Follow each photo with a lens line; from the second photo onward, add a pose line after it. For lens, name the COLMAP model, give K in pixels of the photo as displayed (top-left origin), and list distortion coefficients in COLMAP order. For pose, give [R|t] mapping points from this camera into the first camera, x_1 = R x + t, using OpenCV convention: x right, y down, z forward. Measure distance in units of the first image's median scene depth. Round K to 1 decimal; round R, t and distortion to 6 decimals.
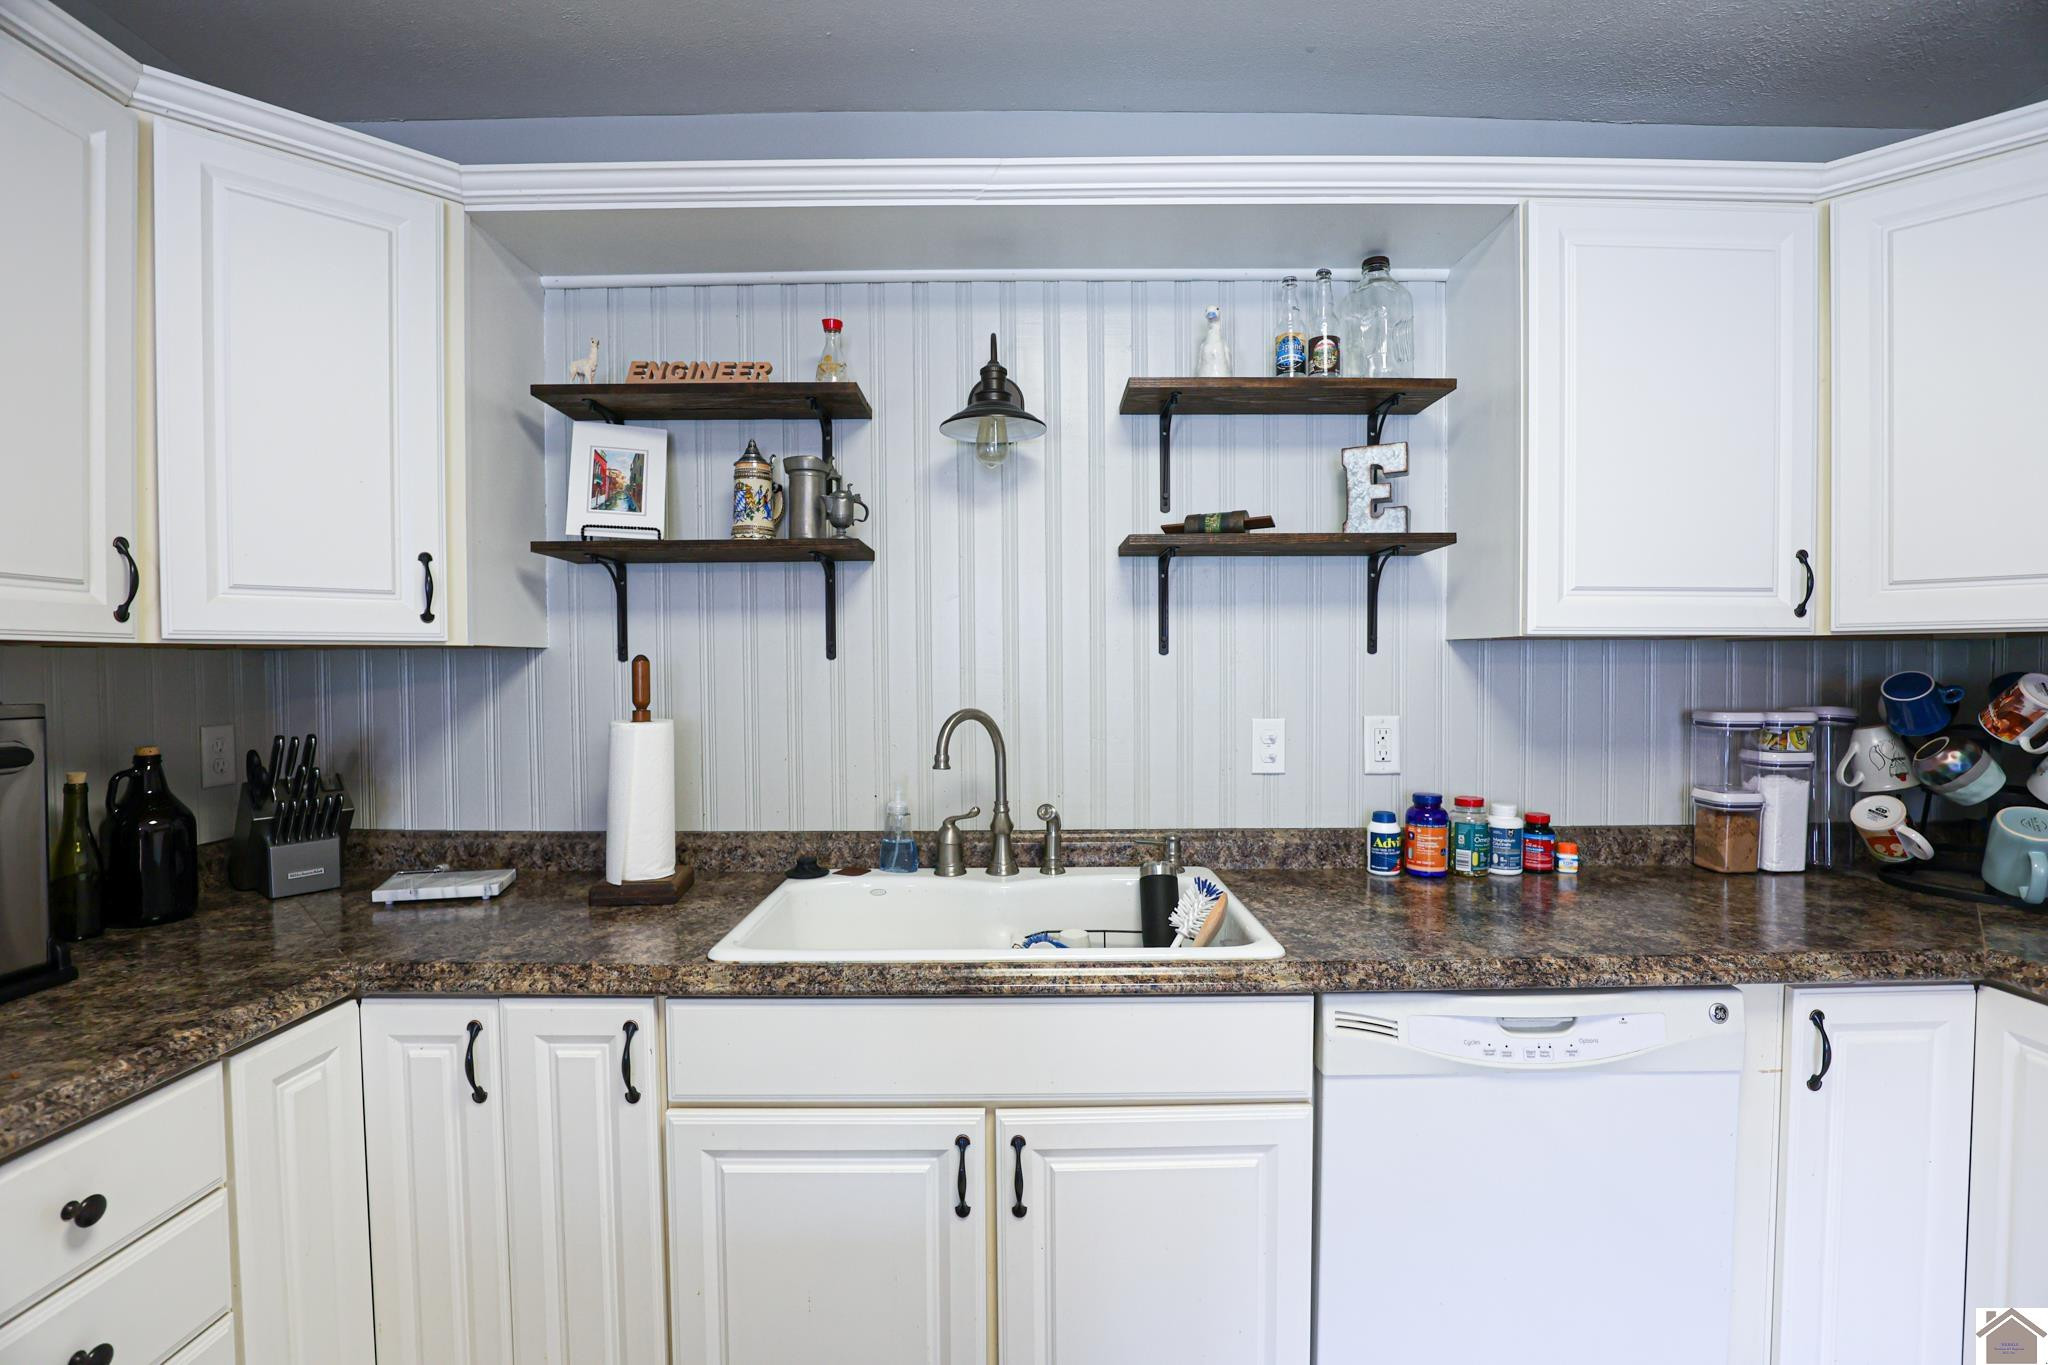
lens RADIAL K [[936.4, 0, 1024.0], [0, 936.4, 682.5], [0, 0, 1]] dist [-0.042613, 0.009308]
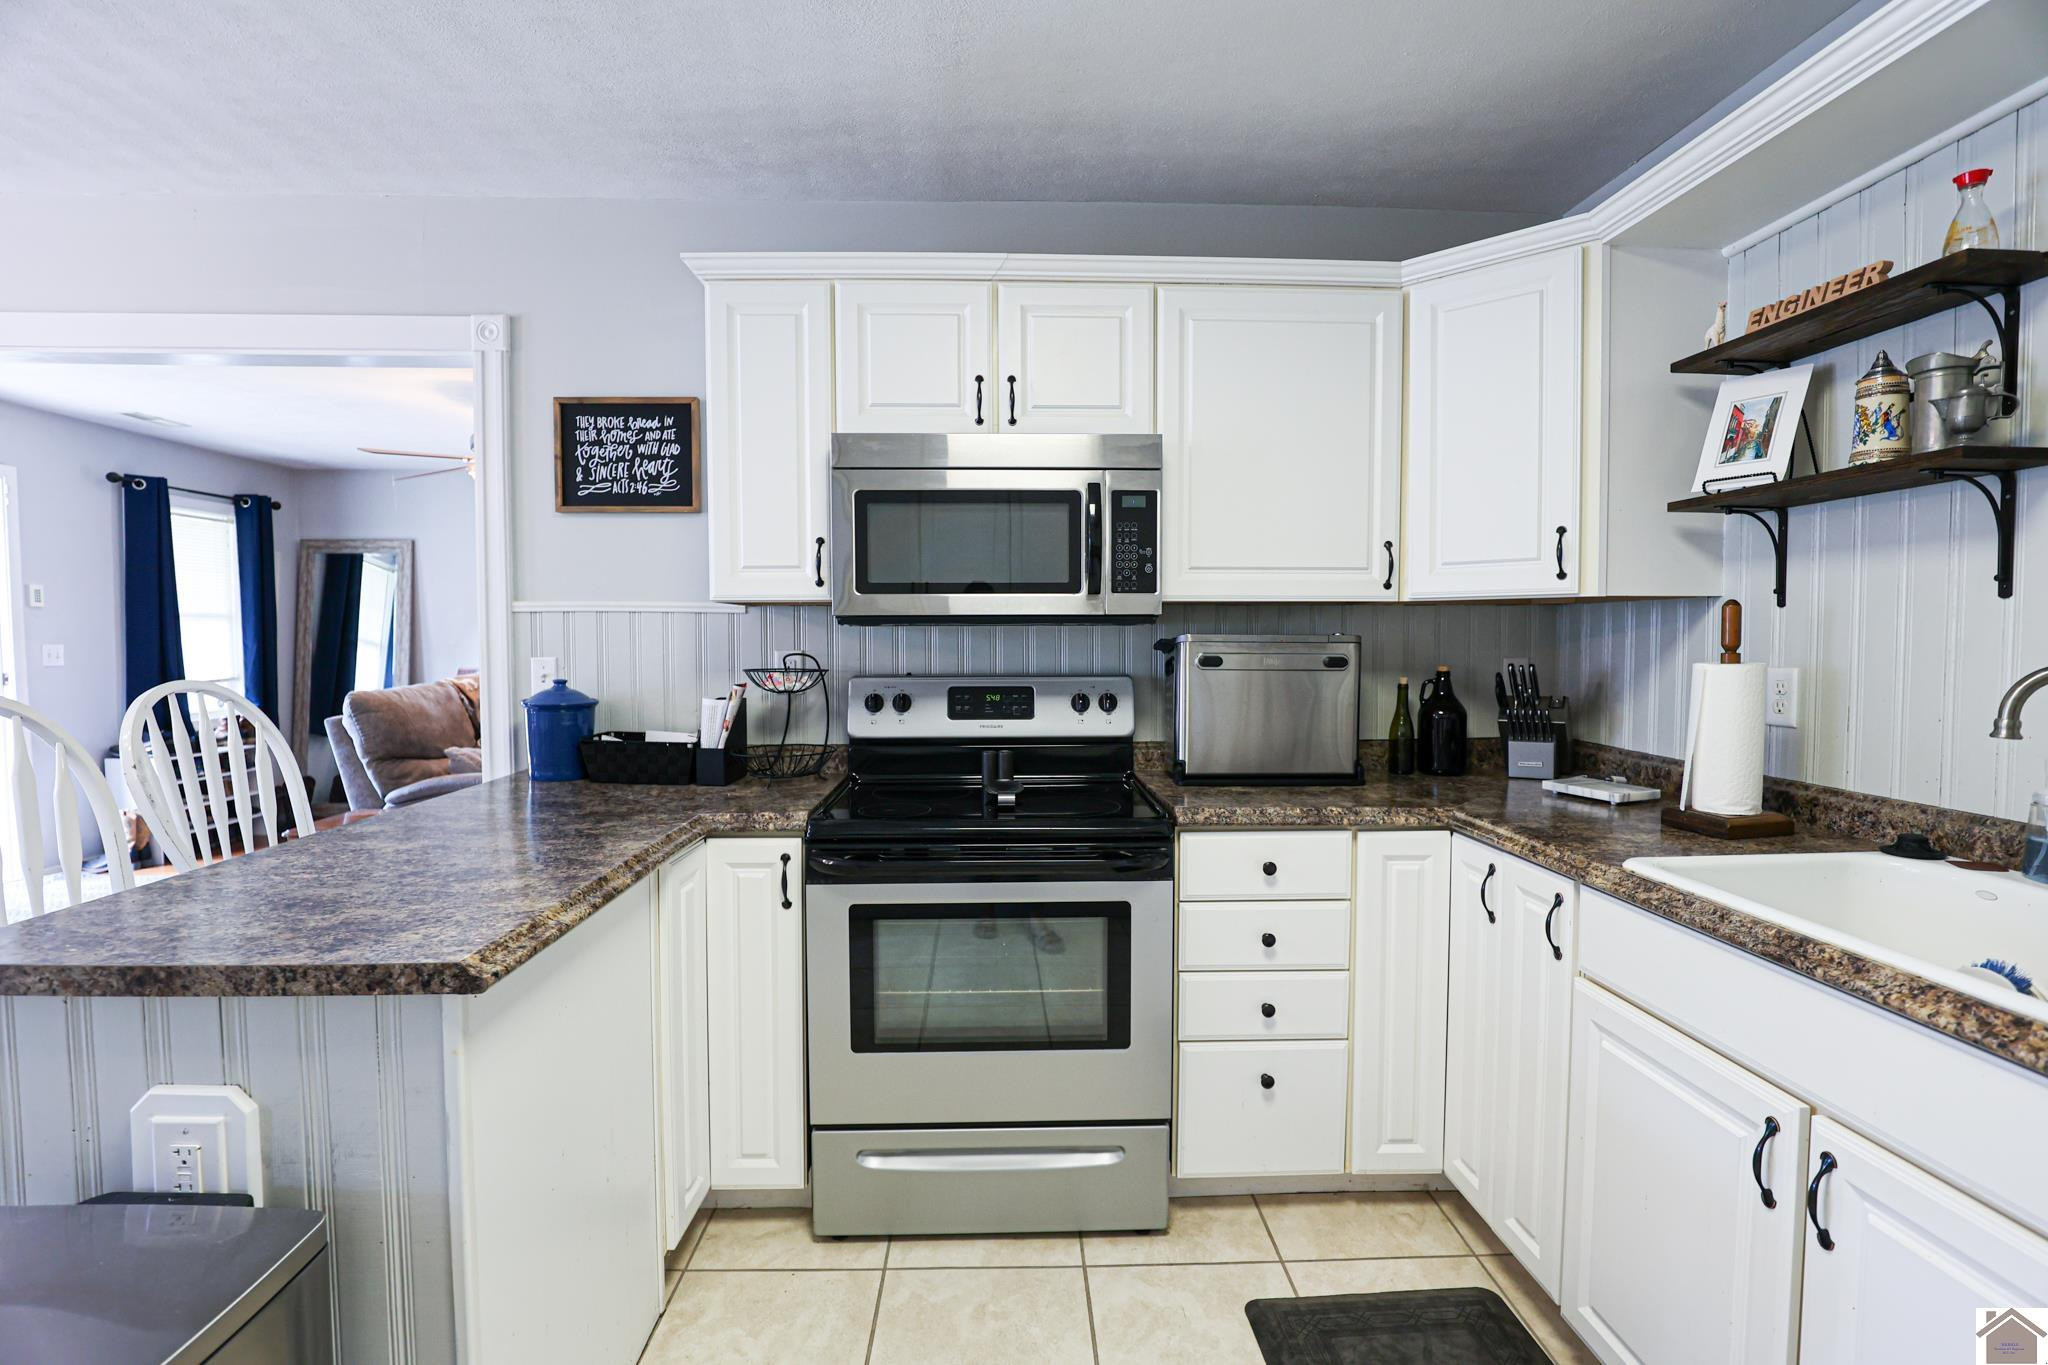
lens RADIAL K [[936.4, 0, 1024.0], [0, 936.4, 682.5], [0, 0, 1]] dist [-0.042613, 0.009308]
pose [[0.034035, 0.054807, -0.997917, 0.559914], [-0.015359, 0.998406, 0.054310, 0.018506], [0.999303, 0.013479, 0.034822, 0.166742]]
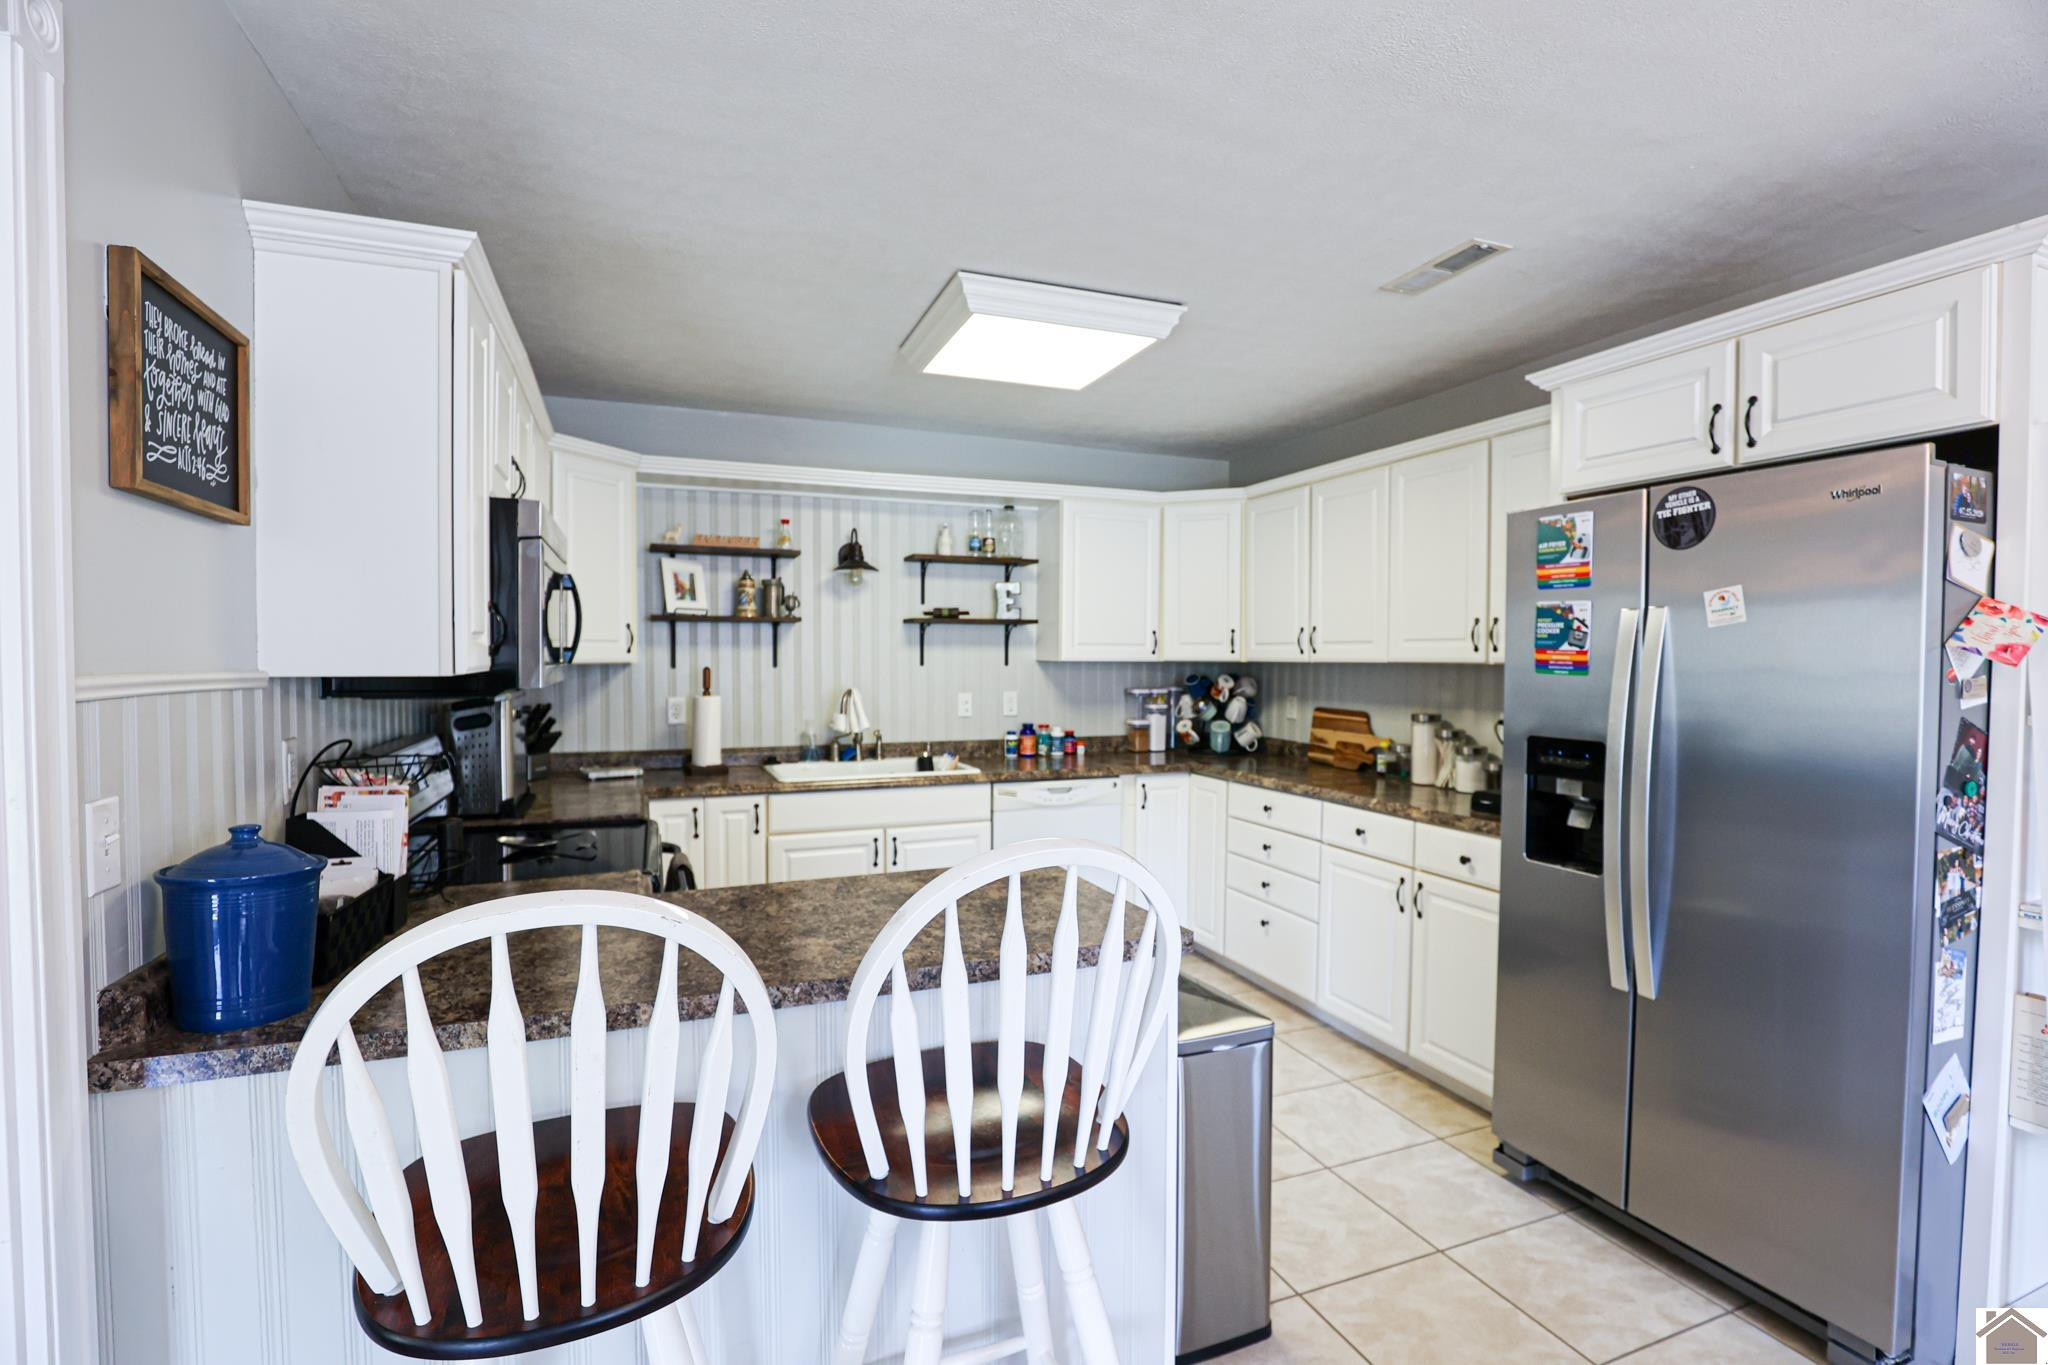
lens RADIAL K [[936.4, 0, 1024.0], [0, 936.4, 682.5], [0, 0, 1]] dist [-0.042613, 0.009308]
pose [[0.925642, -0.004443, 0.378374, -0.531959], [-0.000607, 0.999912, 0.013228, -0.021710], [-0.378400, -0.012474, 0.925558, -1.338132]]
